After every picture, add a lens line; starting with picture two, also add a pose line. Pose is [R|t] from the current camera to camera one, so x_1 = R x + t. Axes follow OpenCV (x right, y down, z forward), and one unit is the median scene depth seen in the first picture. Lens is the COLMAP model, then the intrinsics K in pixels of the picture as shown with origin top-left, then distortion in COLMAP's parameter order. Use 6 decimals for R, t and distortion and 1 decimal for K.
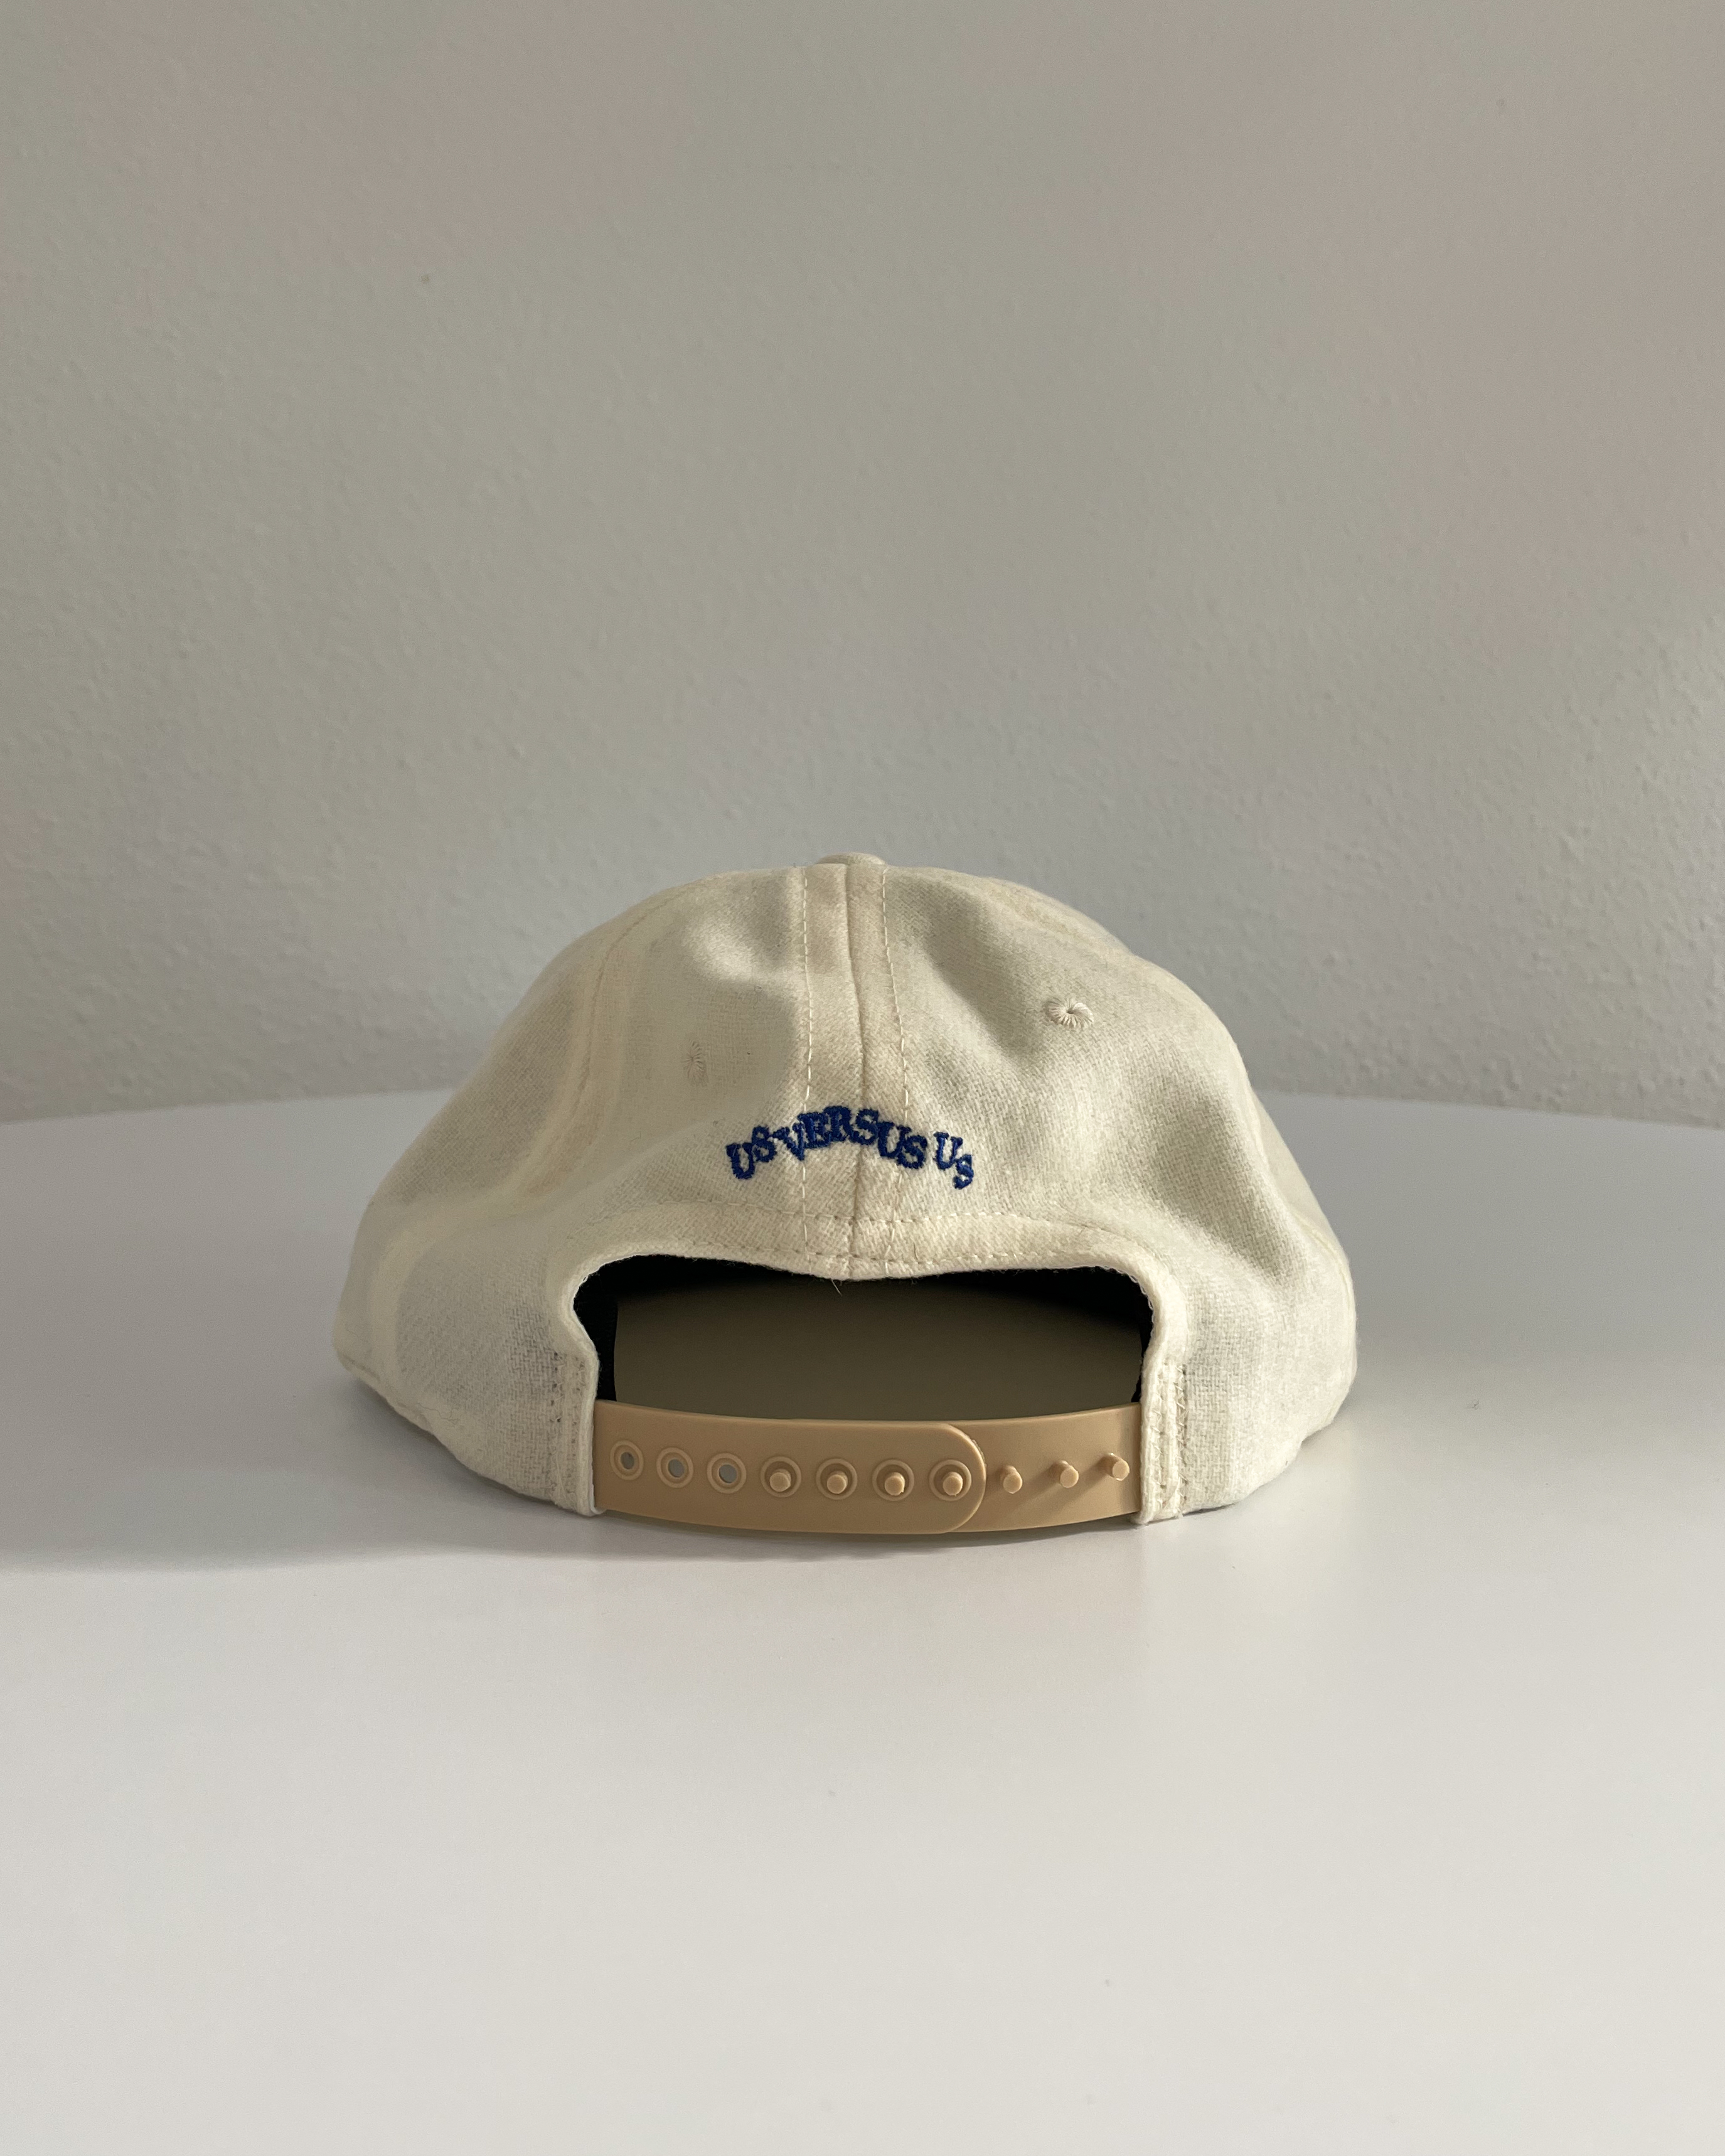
lens RADIAL K [[1863.2, 0, 862.5], [0, 1863.2, 1078.0], [0, 0, 1]] dist [0.081933, -0.000072]
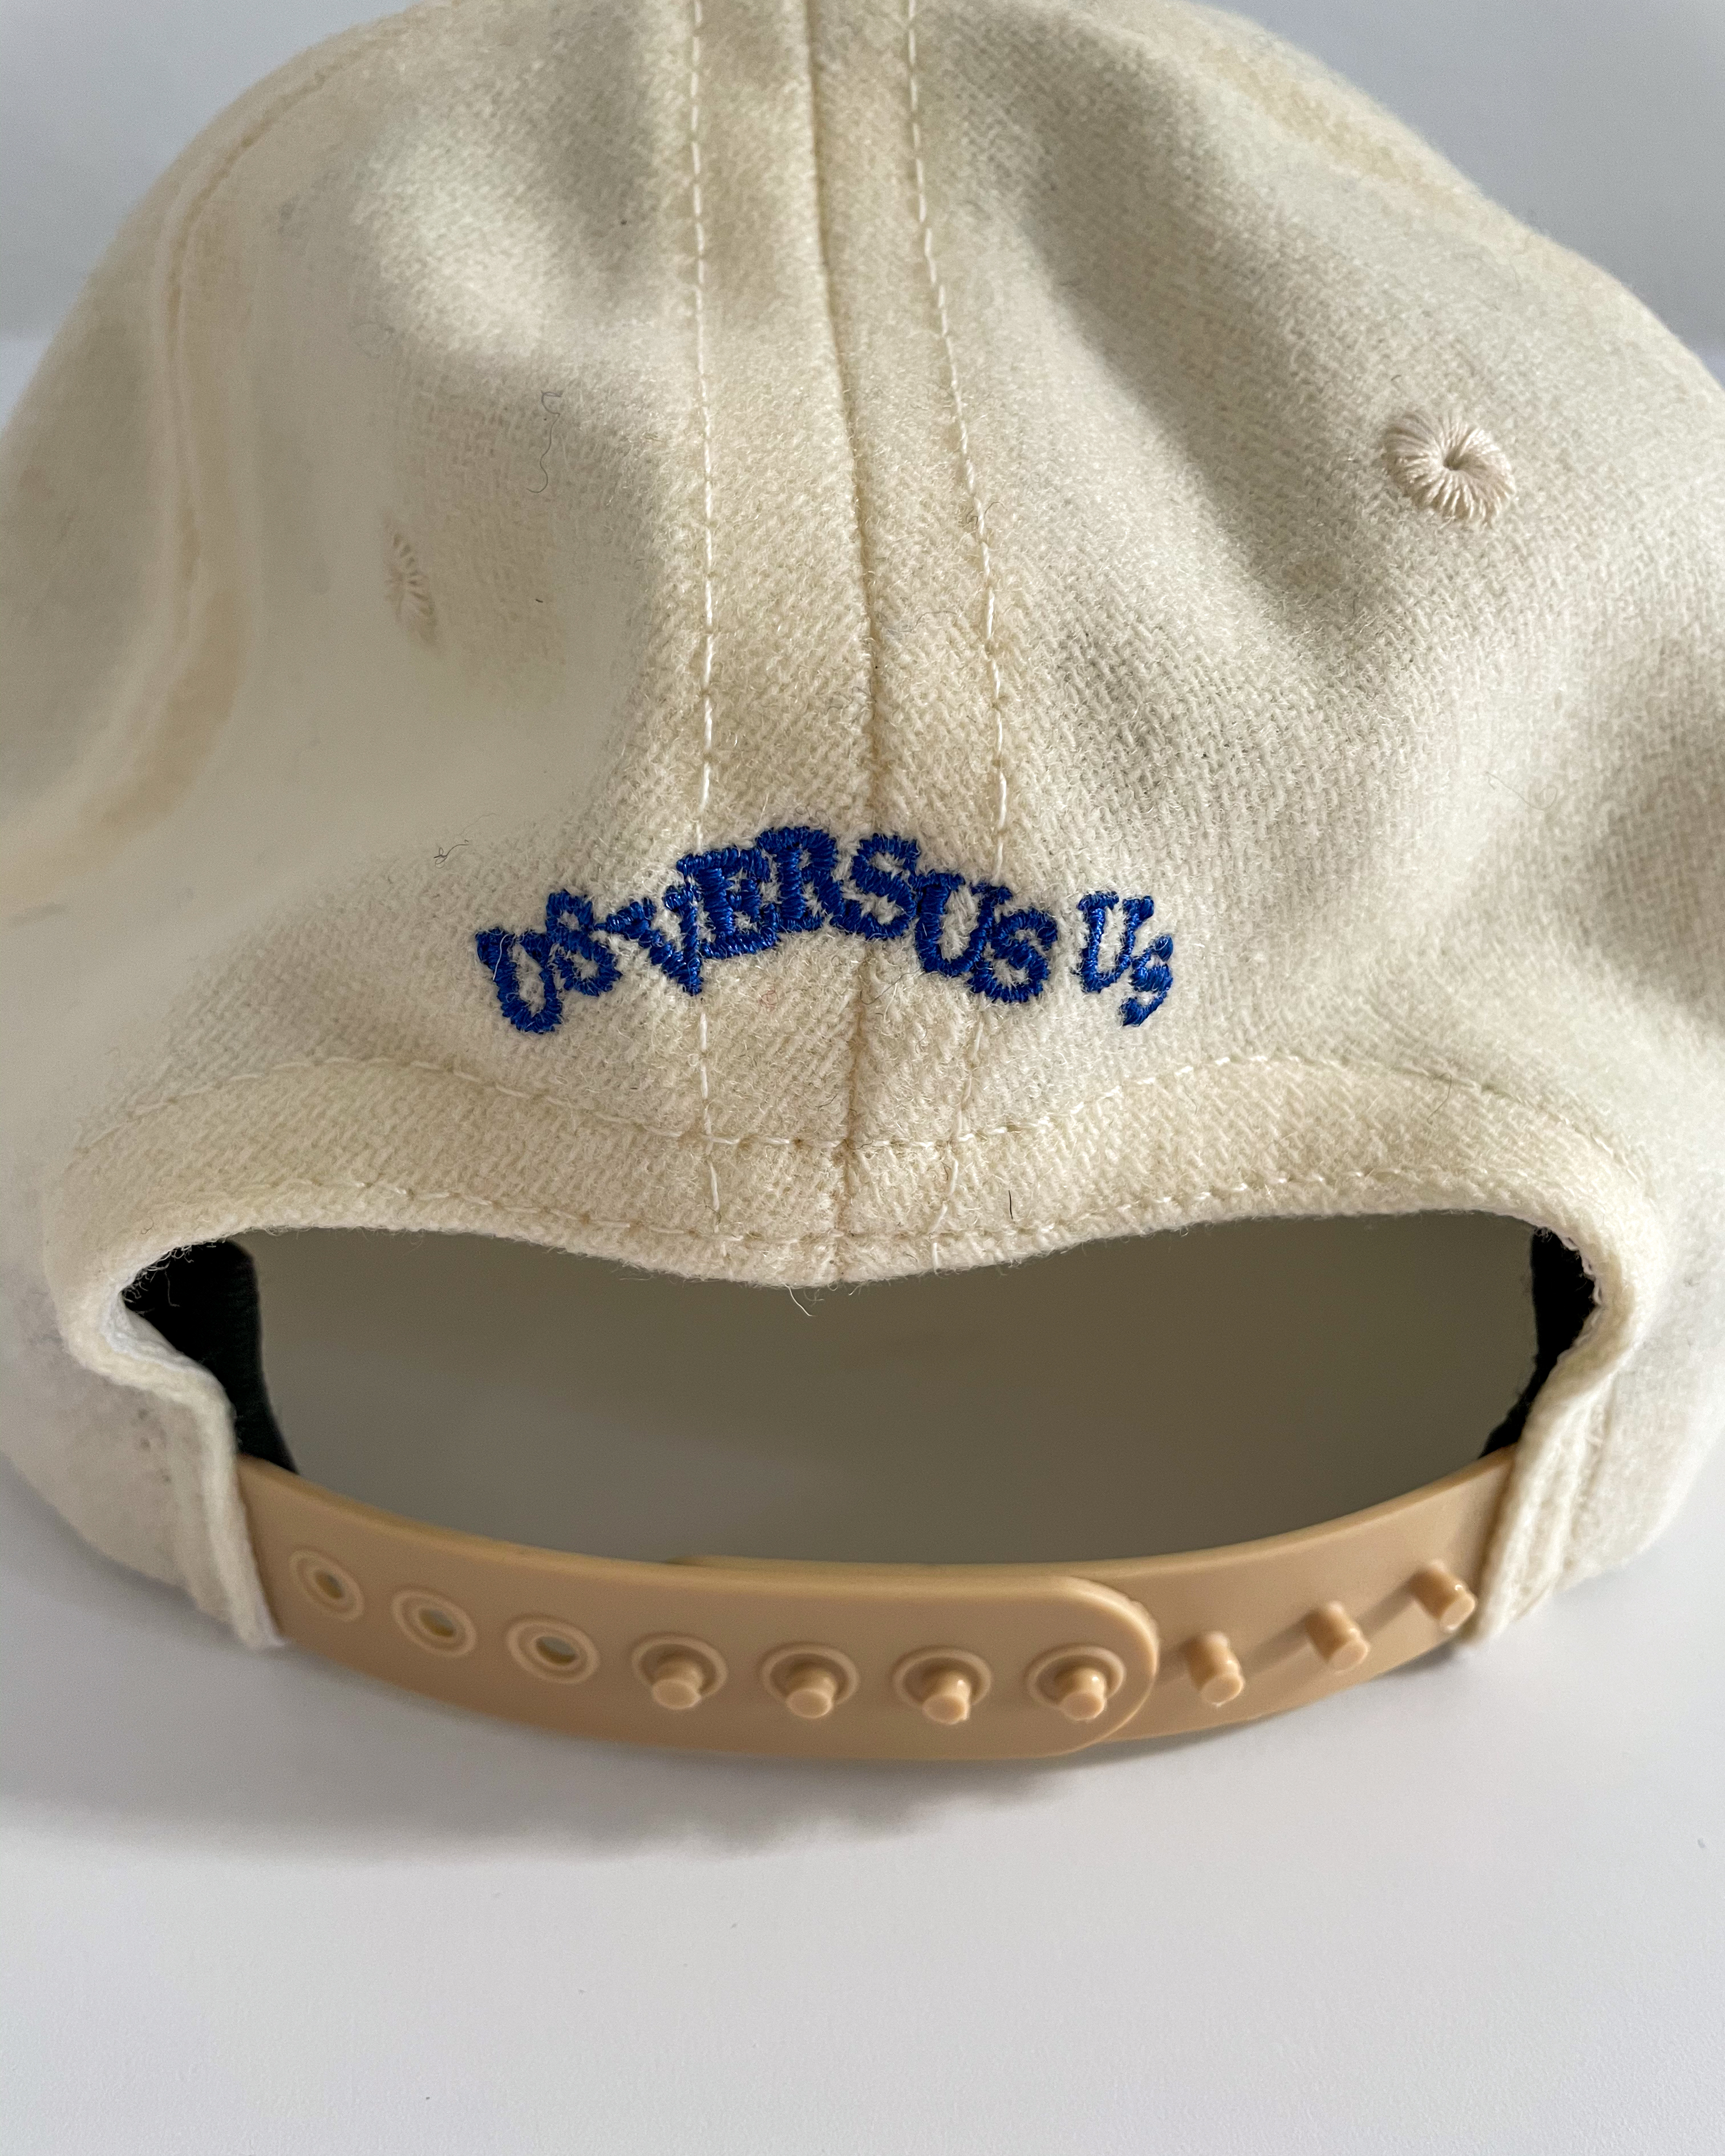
lens RADIAL K [[2000.9, 0, 888.9], [0, 2000.9, 1275.9], [0, 0, 1]] dist [0.081365, -0.151421]
pose [[0.999593, -0.010347, 0.026571, -0.006994], [-0.002867, 0.890640, 0.454700, -0.075622], [-0.028370, -0.454591, 0.890248, 0.626644]]
